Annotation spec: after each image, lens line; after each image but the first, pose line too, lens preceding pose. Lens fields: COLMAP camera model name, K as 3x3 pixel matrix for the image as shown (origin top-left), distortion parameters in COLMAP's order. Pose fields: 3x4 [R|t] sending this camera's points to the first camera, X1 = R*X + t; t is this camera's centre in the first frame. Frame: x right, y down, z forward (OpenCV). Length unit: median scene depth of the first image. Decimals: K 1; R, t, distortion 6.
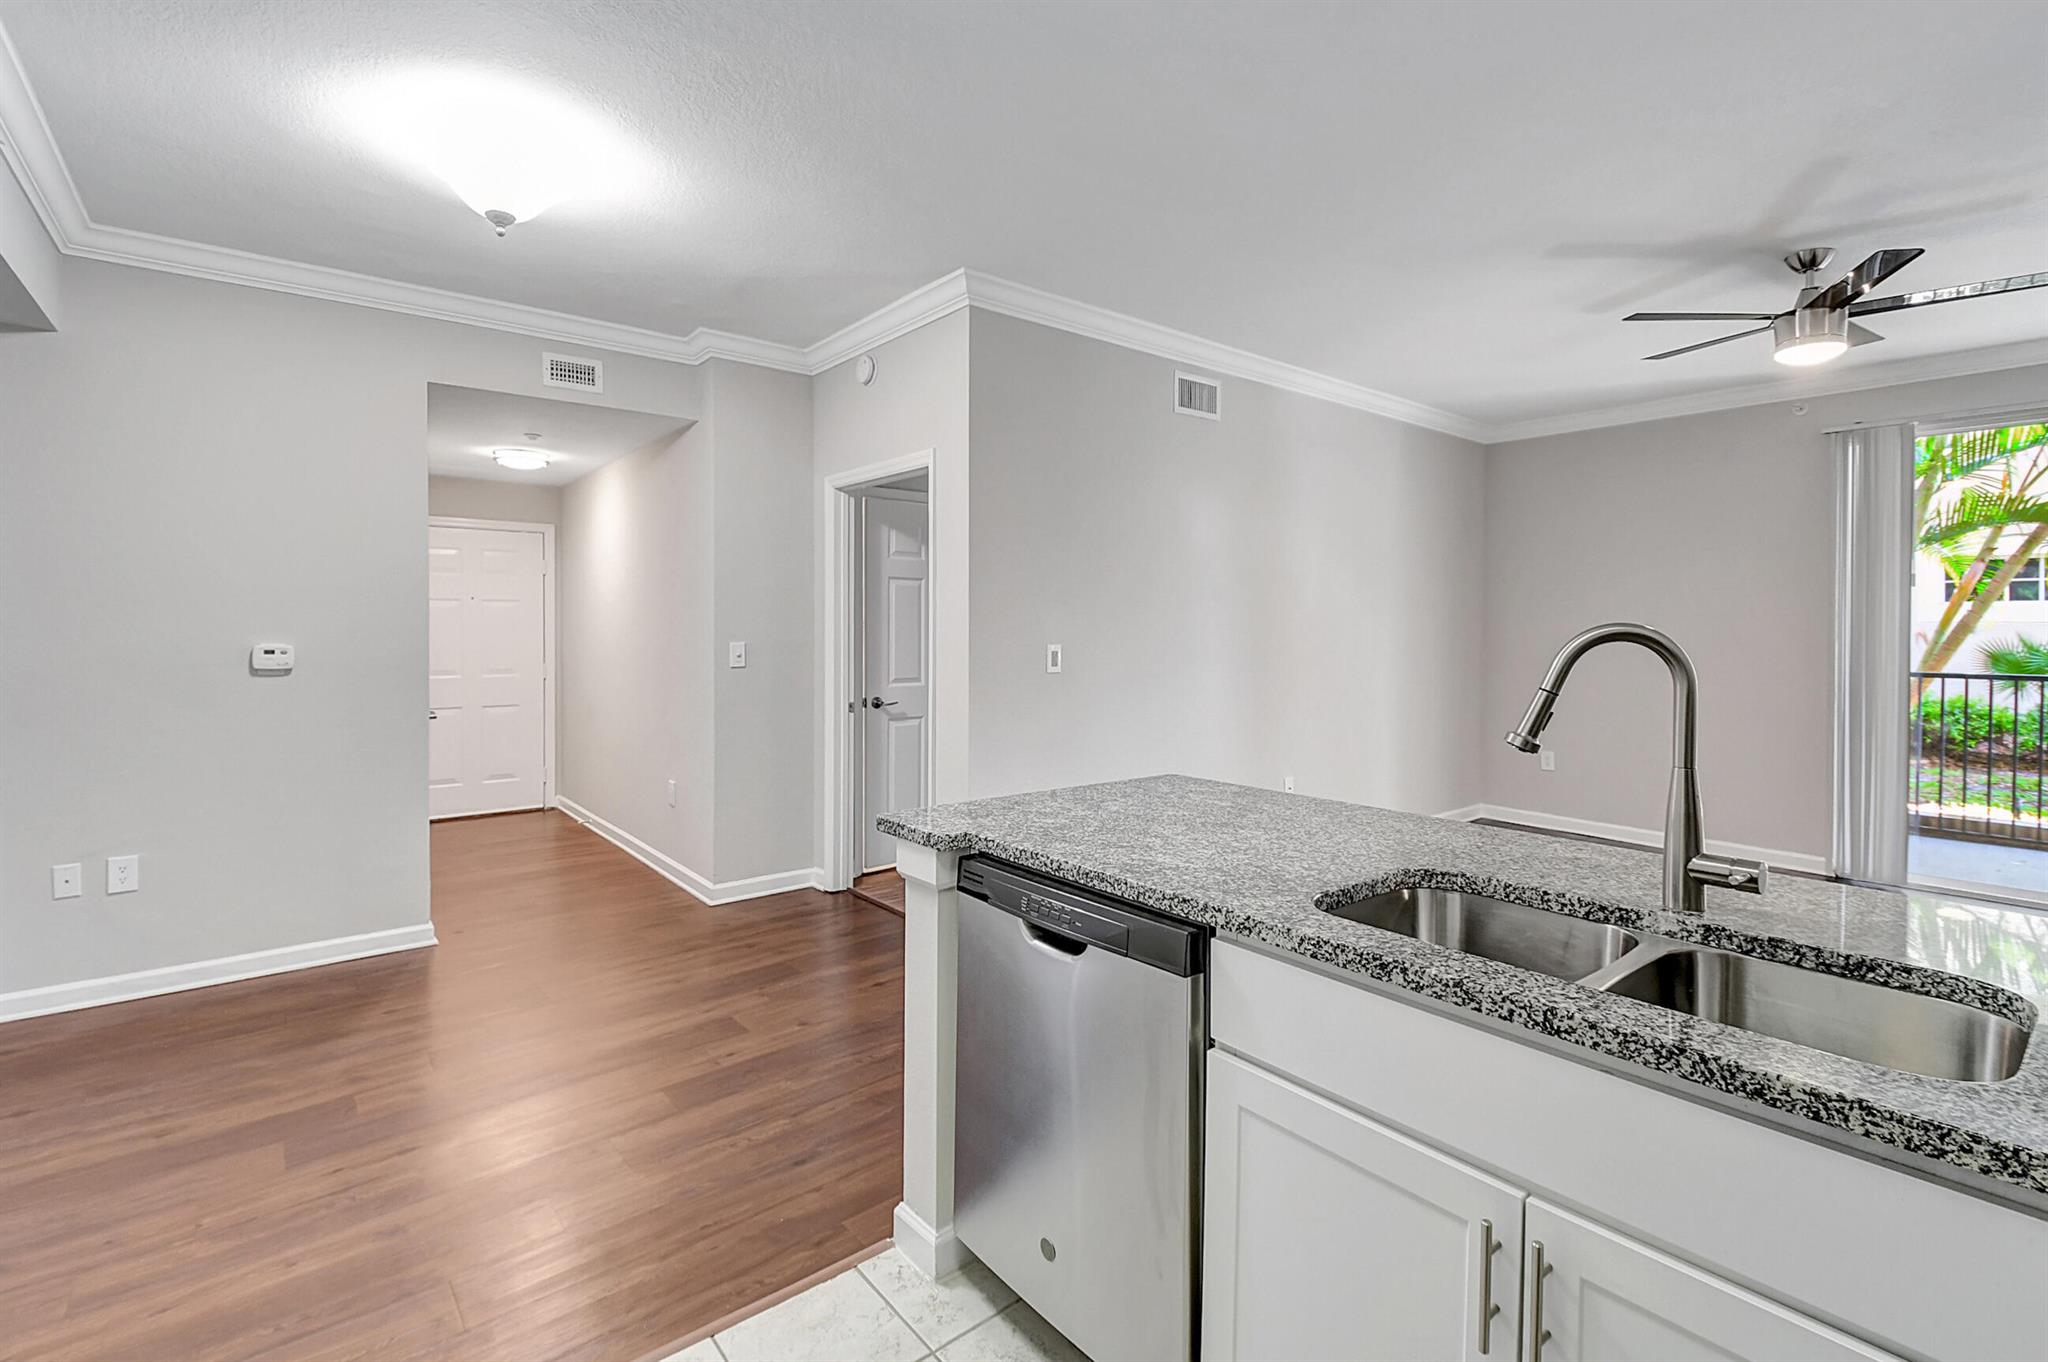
lens RADIAL K [[910.1, 0, 1023.6], [0, 910.1, 641.2], [0, 0, 1]] dist [0.033602, -0.028266]
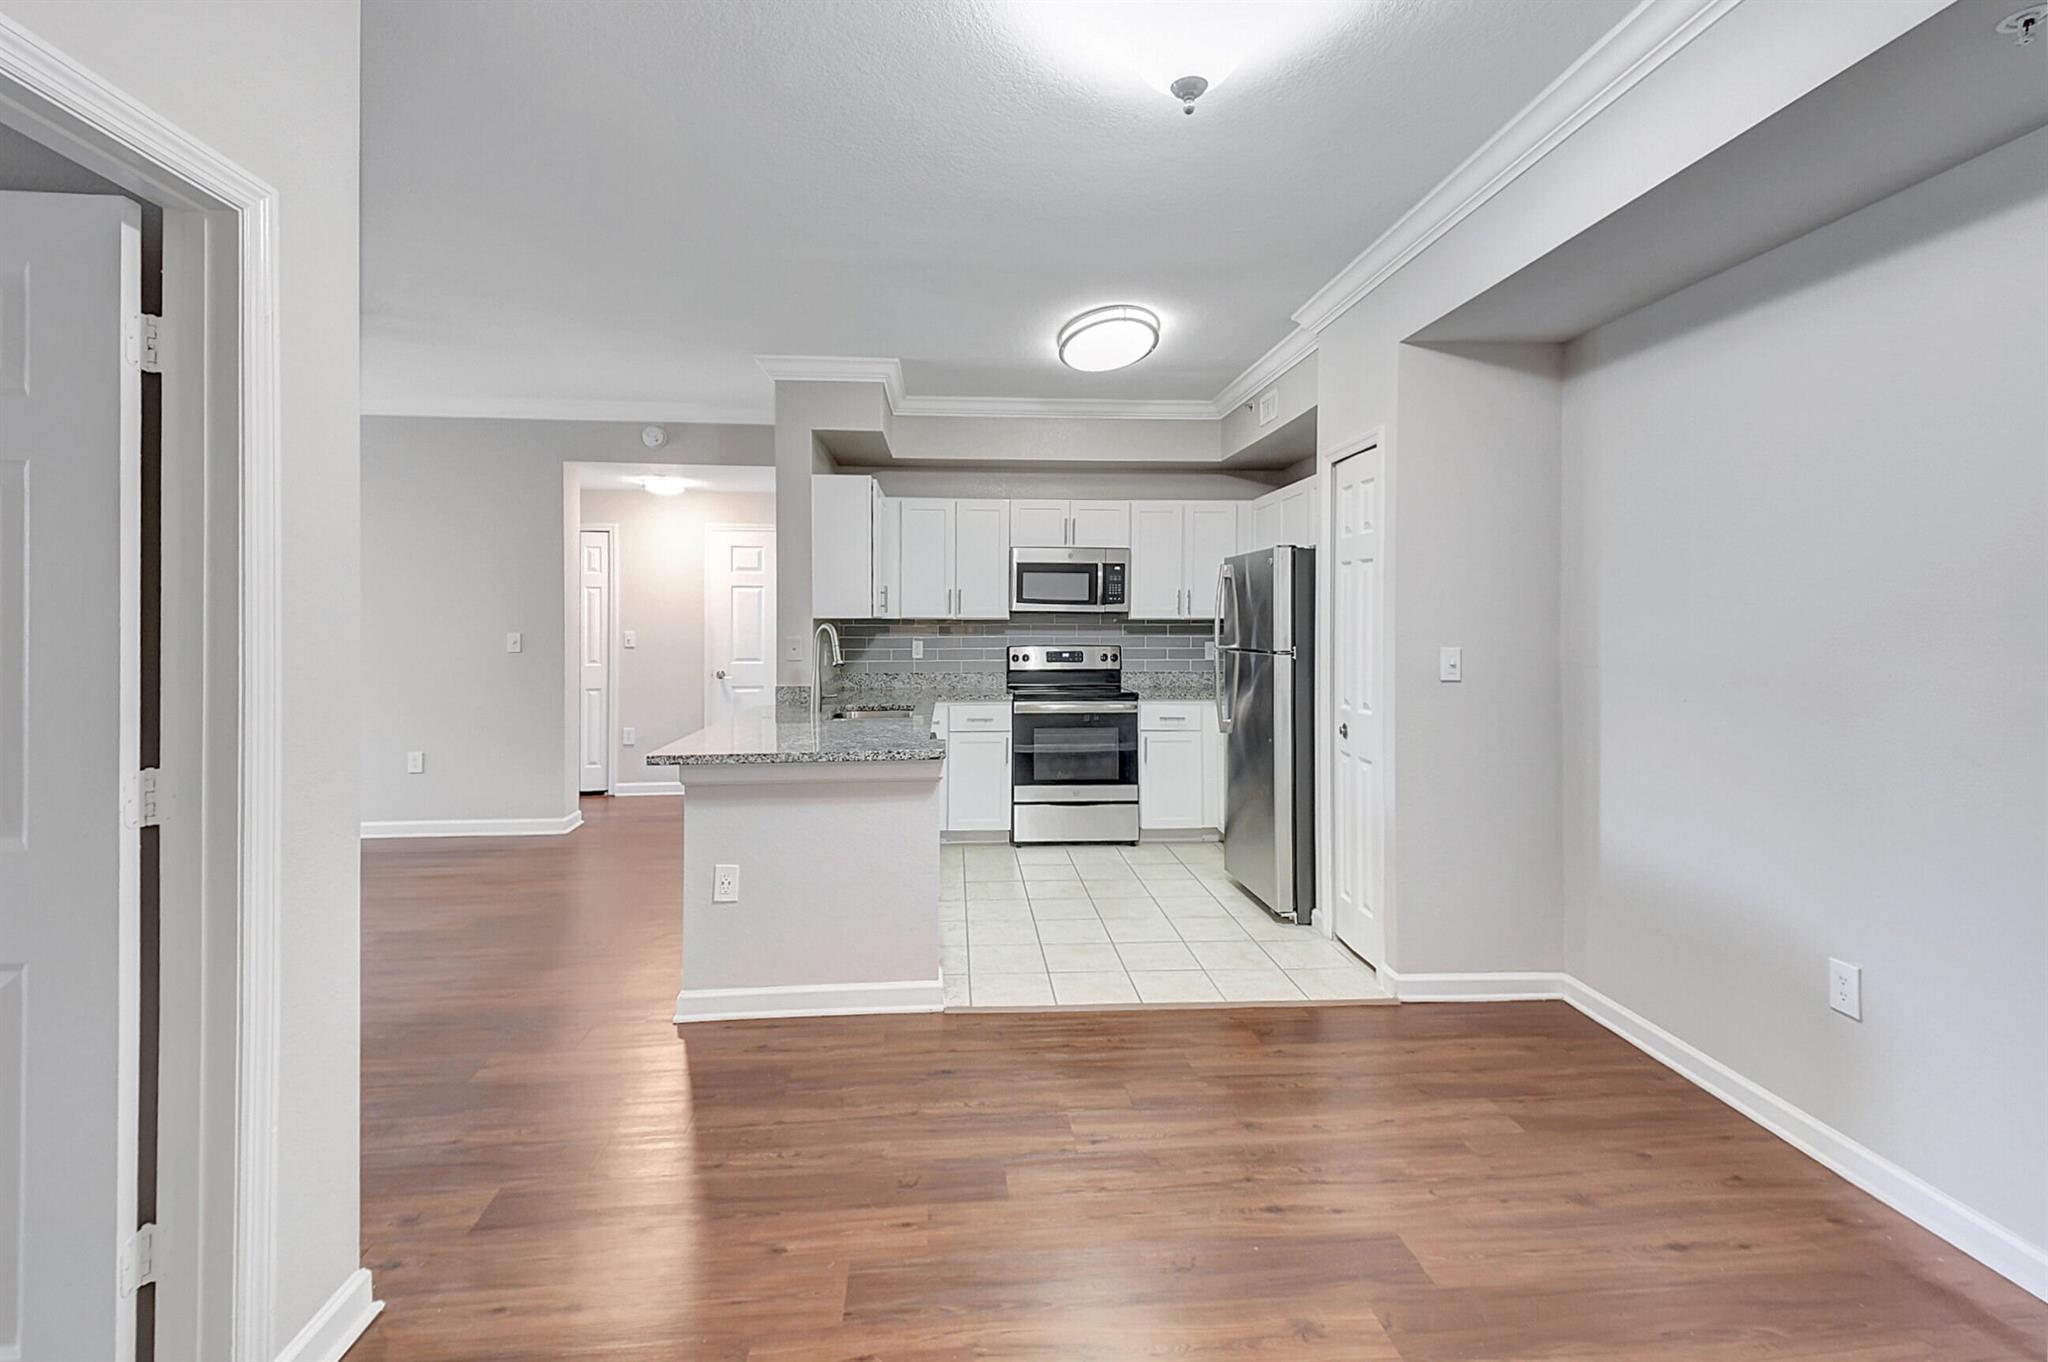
lens RADIAL K [[906.1, 0, 1015.4], [0, 906.1, 640.6], [0, 0, 1]] dist [0.042552, -0.026561]
pose [[-0.819465, -0.015936, 0.572908, -0.534506], [0.006911, 0.999266, 0.037681, -0.021715], [-0.573088, 0.034837, -0.818753, 1.026309]]
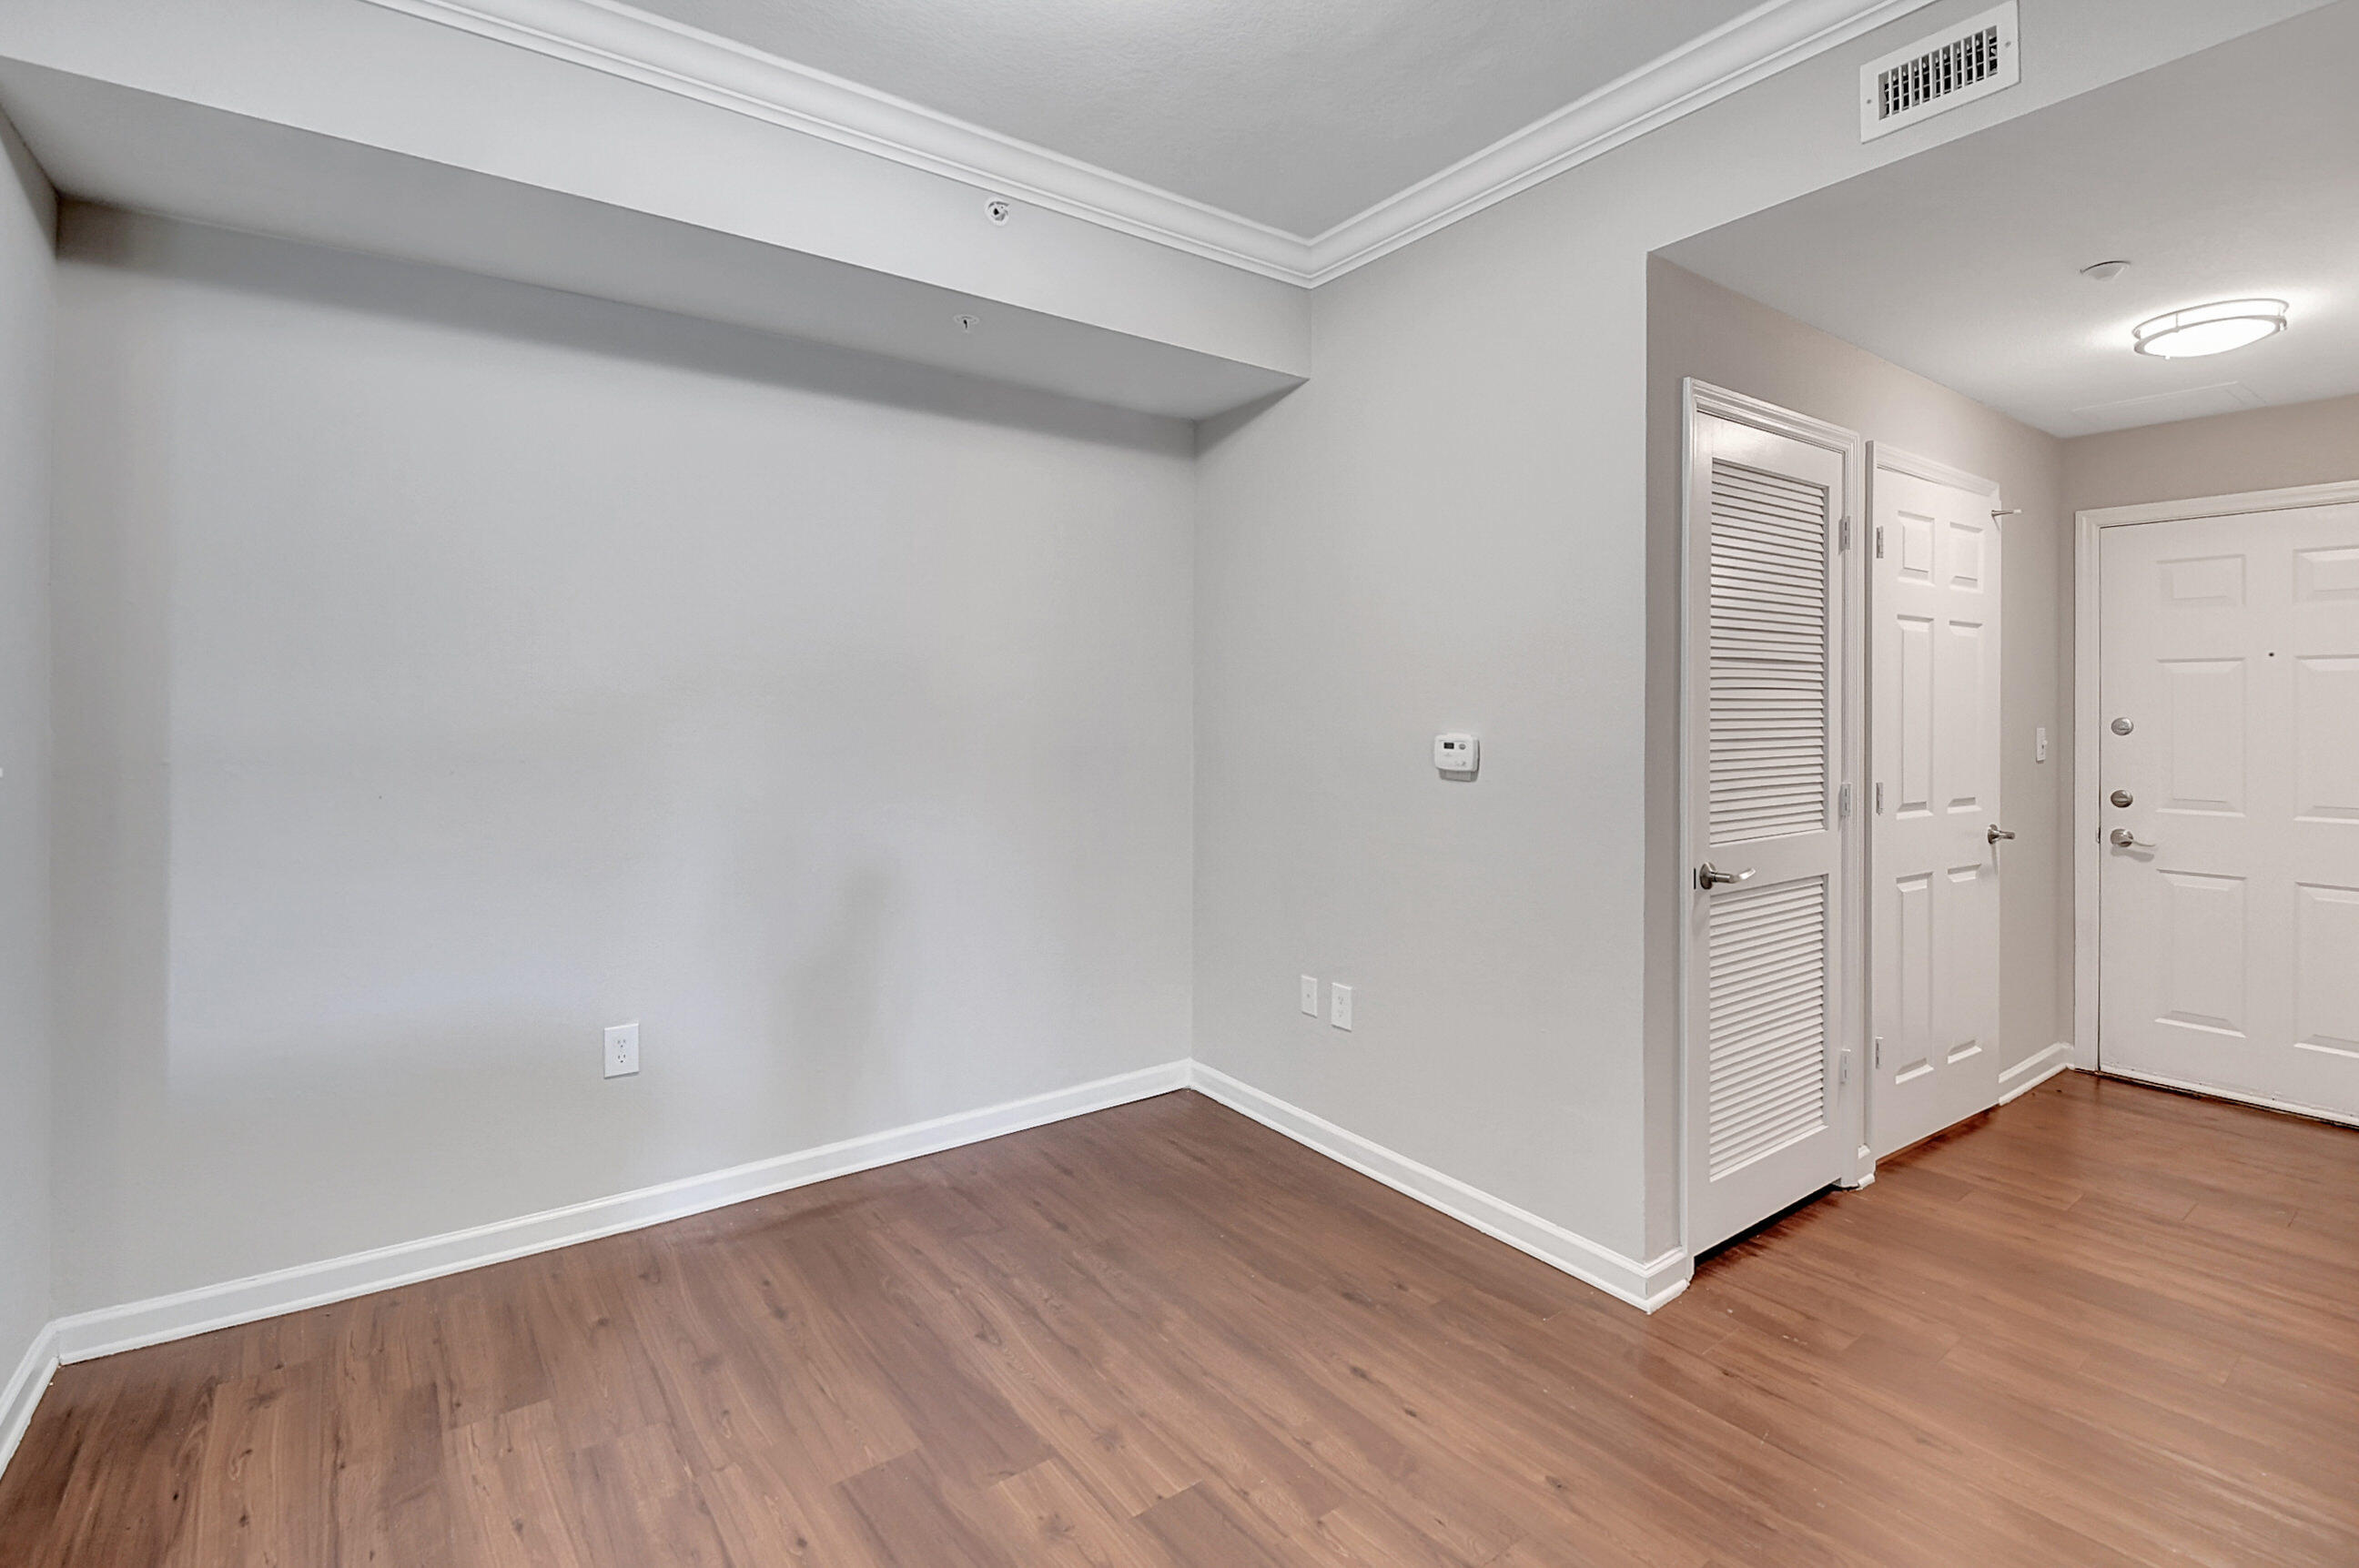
lens RADIAL K [[1068.5, 0, 1178.0], [0, 1068.5, 709.2], [0, 0, 1]] dist [0.000678, -0.006588]
pose [[-0.064542, 0.001728, -0.997913, -0.008004], [-0.020782, 0.999779, 0.003075, -0.010955], [0.997699, 0.020937, -0.064492, 0.691204]]
